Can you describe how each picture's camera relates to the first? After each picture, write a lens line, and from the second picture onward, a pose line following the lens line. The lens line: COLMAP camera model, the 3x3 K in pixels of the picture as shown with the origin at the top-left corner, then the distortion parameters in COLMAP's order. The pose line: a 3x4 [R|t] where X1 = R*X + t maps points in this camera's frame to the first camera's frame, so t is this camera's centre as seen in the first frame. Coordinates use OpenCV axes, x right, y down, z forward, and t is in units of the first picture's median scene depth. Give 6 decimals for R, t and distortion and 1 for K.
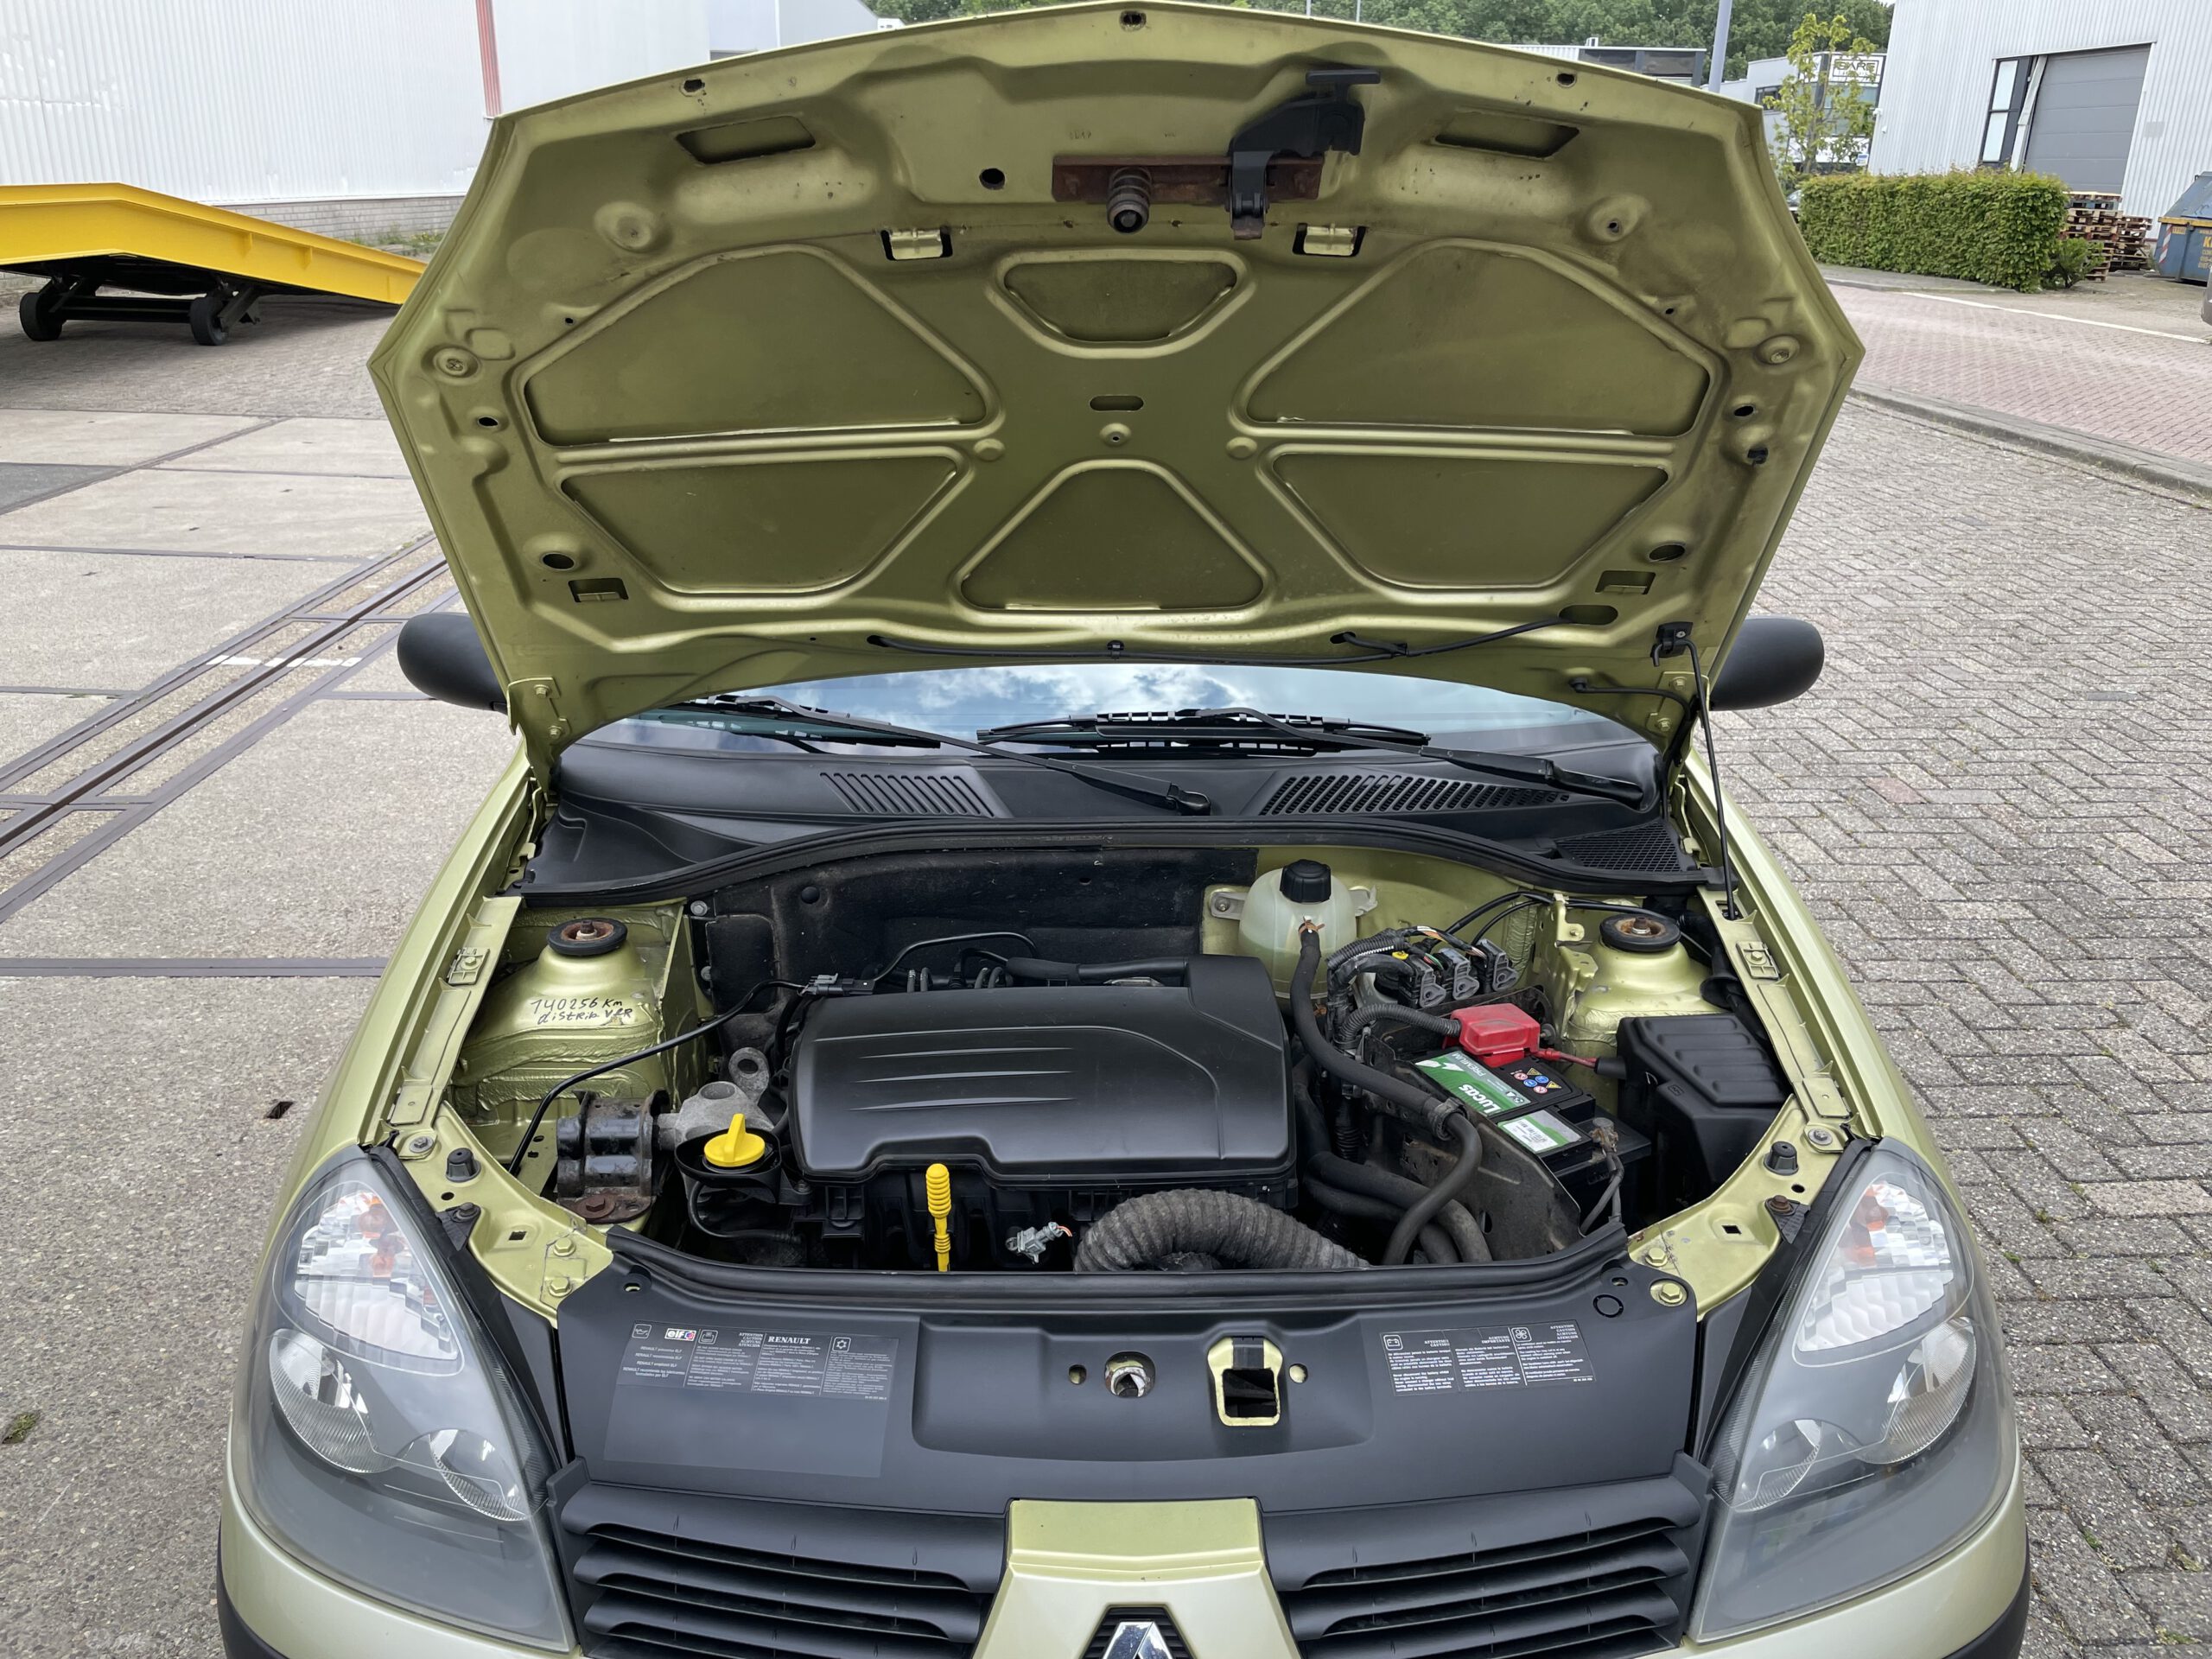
lens RADIAL K [[1695.6, 0, 1090.6], [0, 1695.6, 833.2], [0, 0, 1]] dist [0.076859, -0.110201]
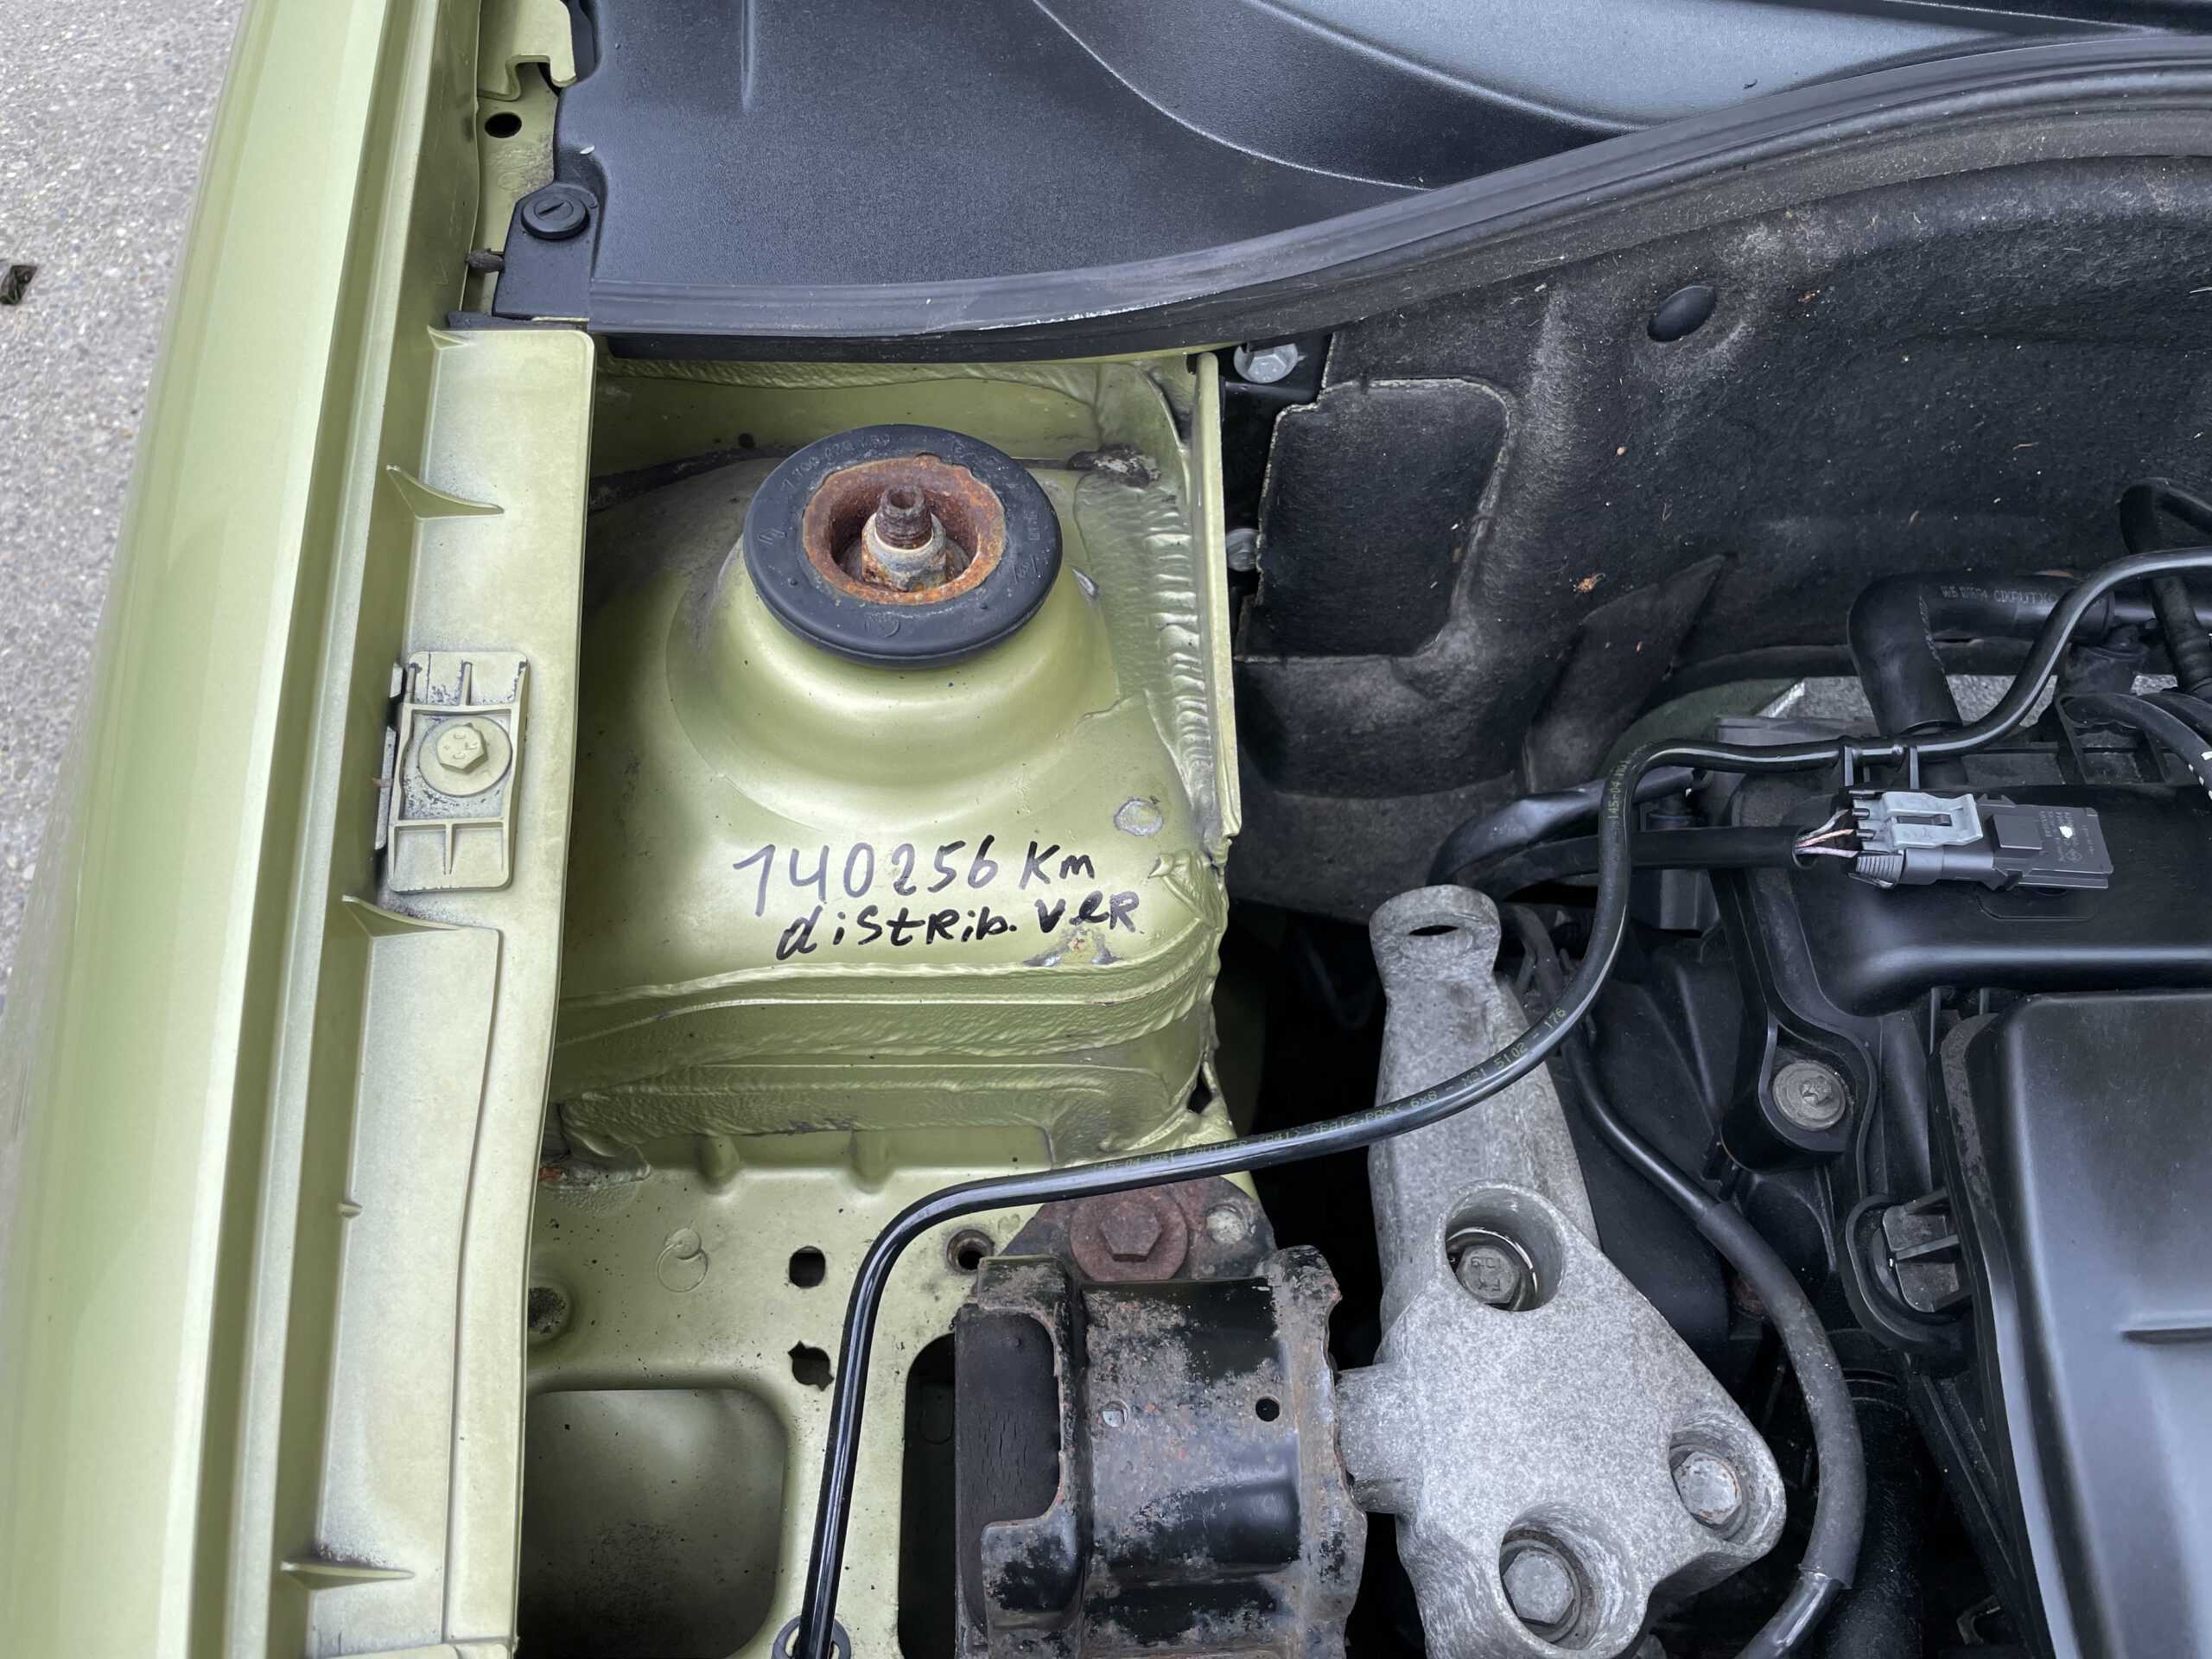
lens RADIAL K [[1695.6, 0, 1102.5], [0, 1695.6, 836.0], [0, 0, 1]] dist [0.076859, -0.110201]
pose [[0.997967, 0.014360, 0.062098, -0.277297], [-0.047901, 0.811701, 0.582106, -0.048626], [-0.042046, -0.583897, 0.810738, 0.765868]]
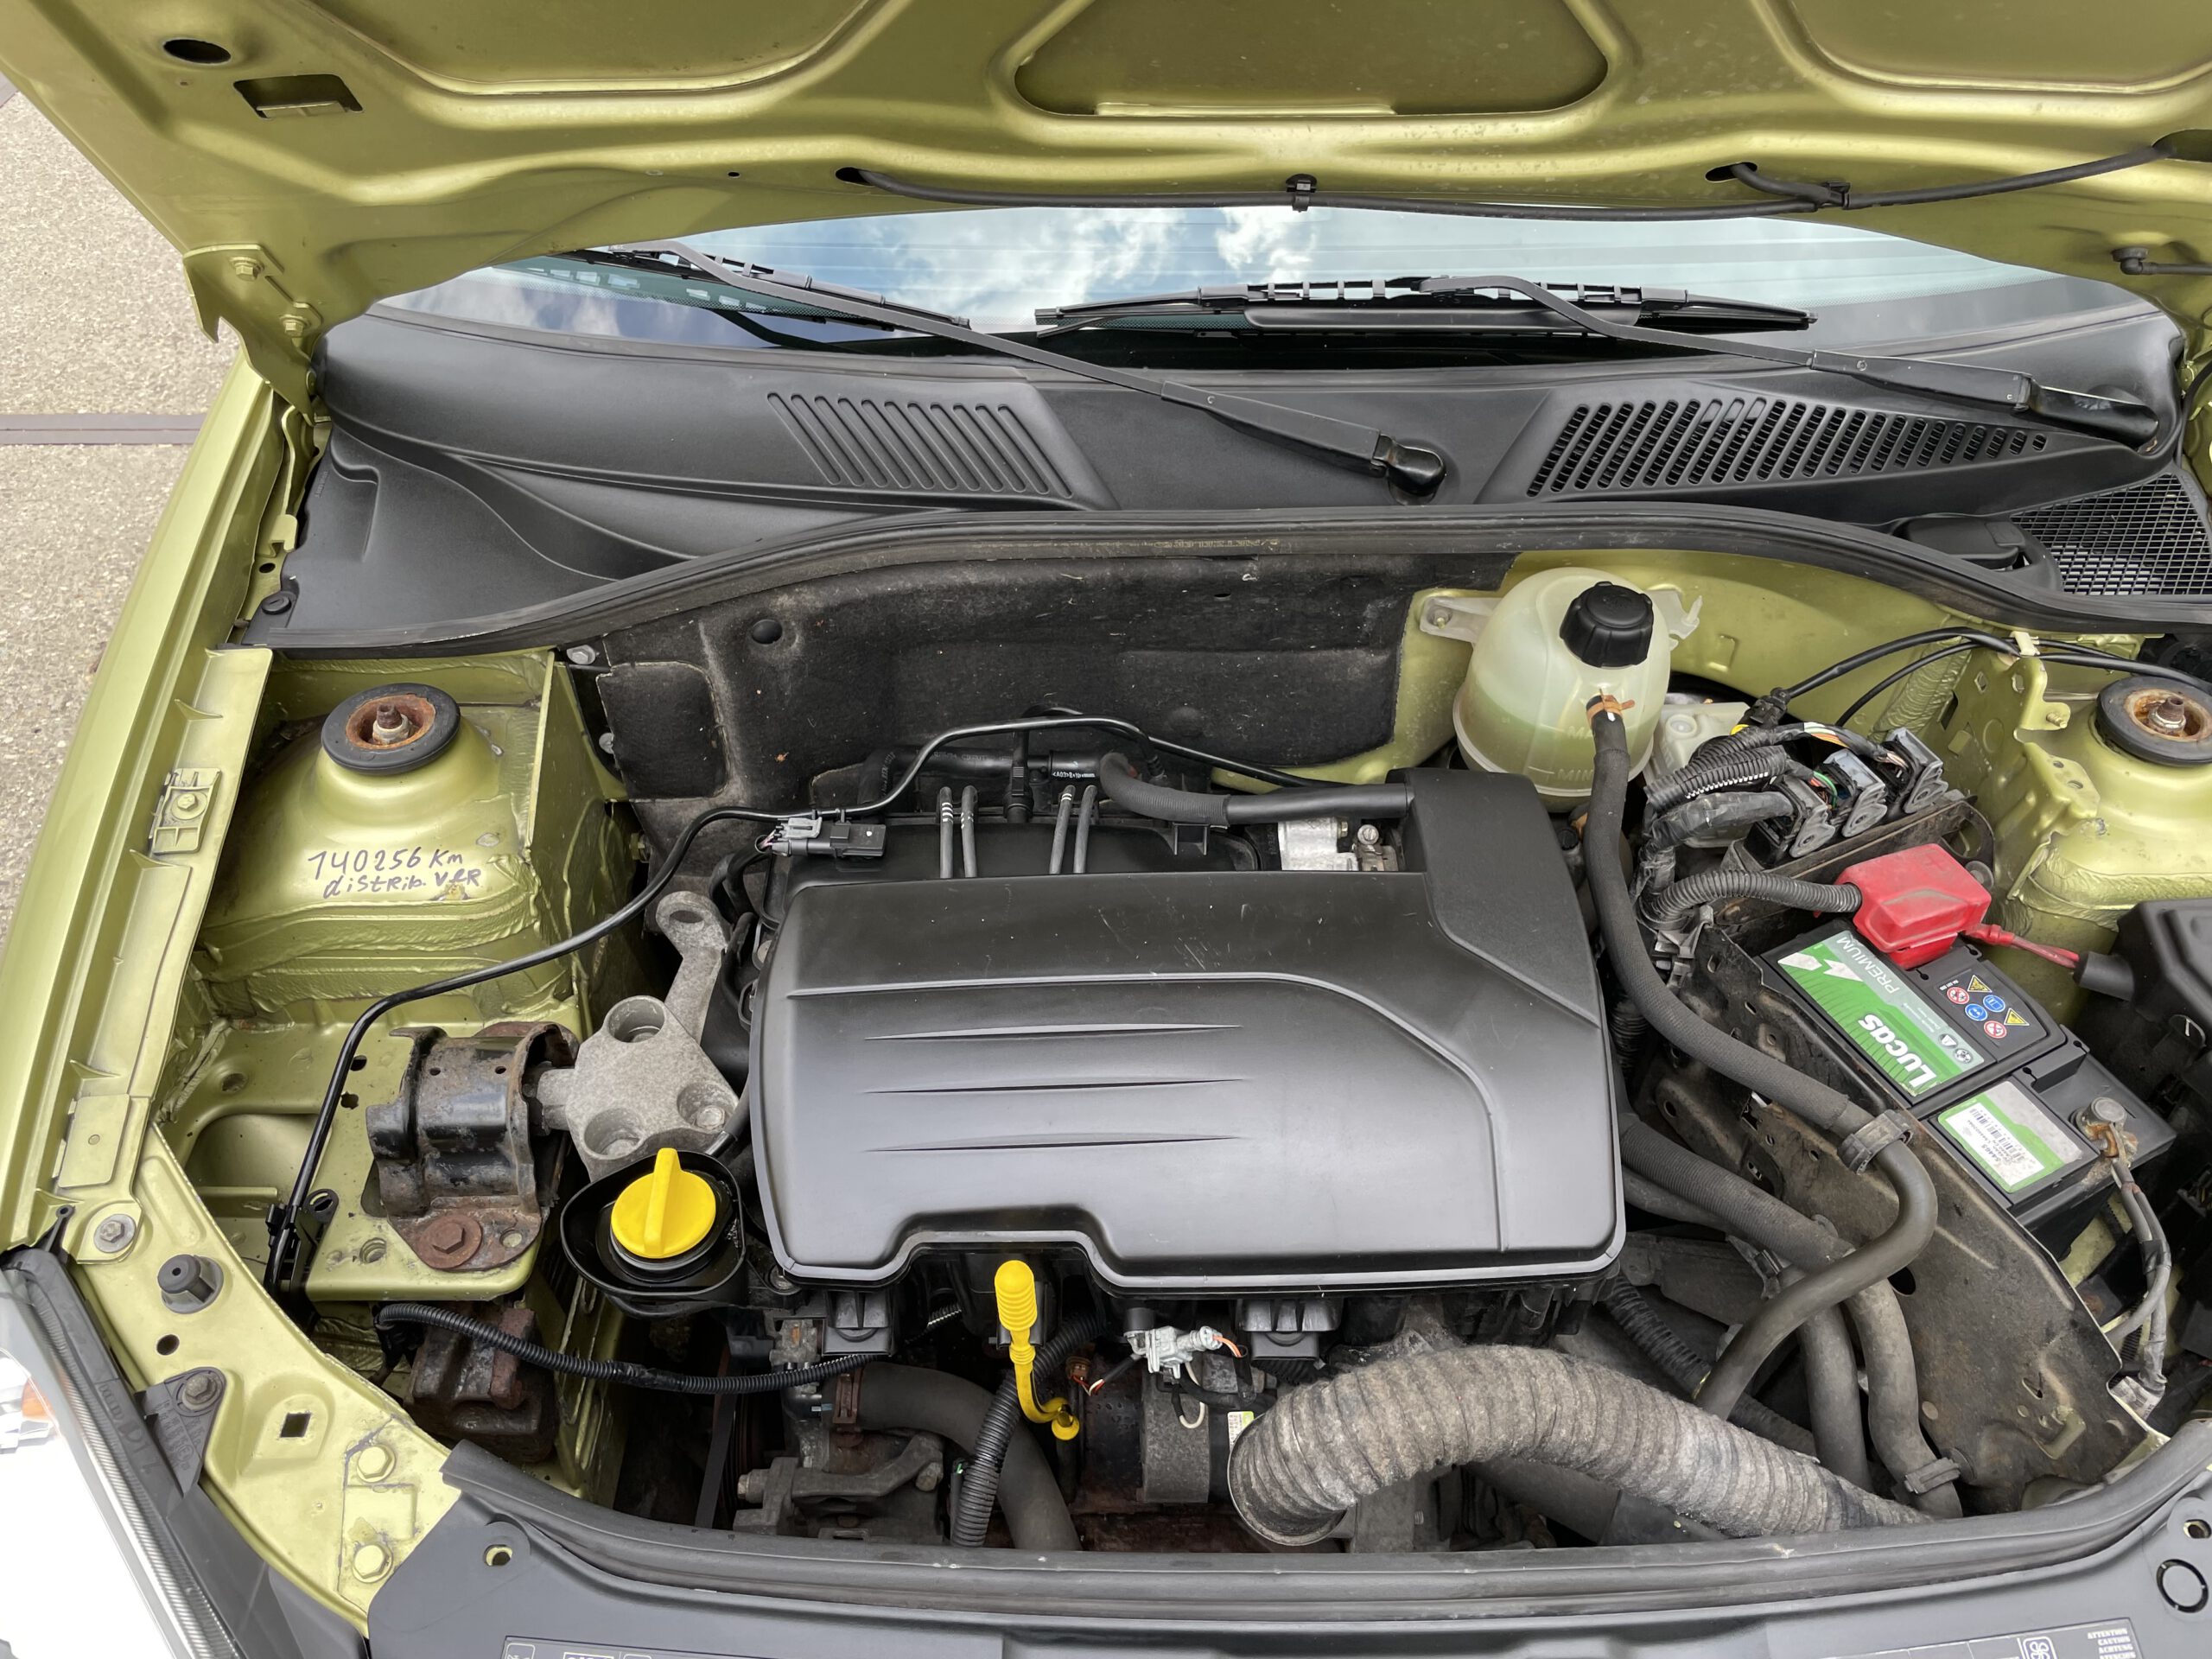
lens RADIAL K [[1695.6, 0, 1094.7], [0, 1695.6, 828.8], [0, 0, 1]] dist [0.076859, -0.110201]
pose [[0.999968, 0.002702, 0.007520, -0.055689], [-0.005515, 0.914380, 0.404819, -0.146975], [-0.005782, -0.404848, 0.914366, 0.437348]]
